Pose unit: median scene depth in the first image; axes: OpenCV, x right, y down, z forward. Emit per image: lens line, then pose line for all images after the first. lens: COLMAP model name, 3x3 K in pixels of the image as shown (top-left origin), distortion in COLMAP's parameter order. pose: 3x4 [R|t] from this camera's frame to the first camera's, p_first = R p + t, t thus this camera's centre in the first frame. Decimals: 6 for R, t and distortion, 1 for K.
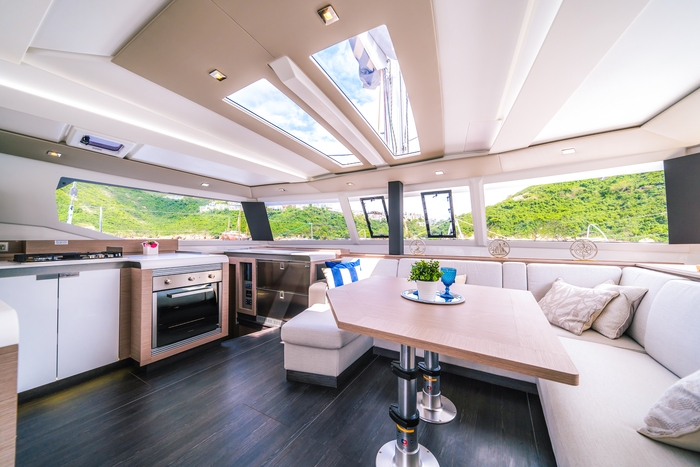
lens RADIAL K [[255.7, 0, 347.9], [0, 255.7, 236.2], [0, 0, 1]] dist [0.000755, -0.000112]
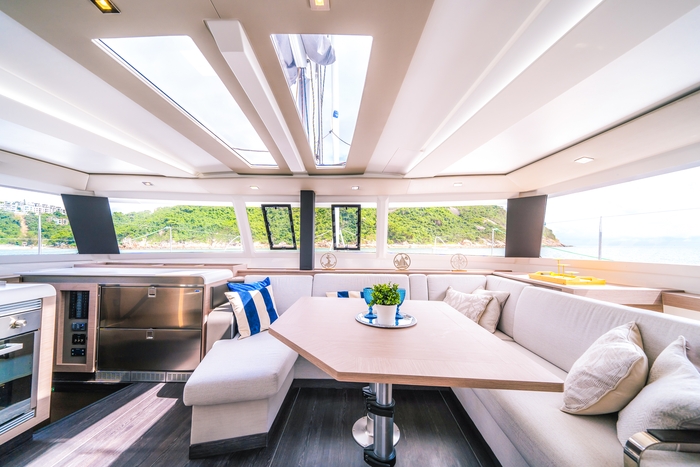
lens RADIAL K [[268.8, 0, 350.0], [0, 268.8, 233.5], [0, 0, 1]] dist [0.012314, -0.000089]
pose [[0.872216, 0.023948, 0.488535, -0.183828], [-0.011031, 0.999510, -0.029303, -0.037684], [-0.488997, 0.020169, 0.872052, 0.090098]]
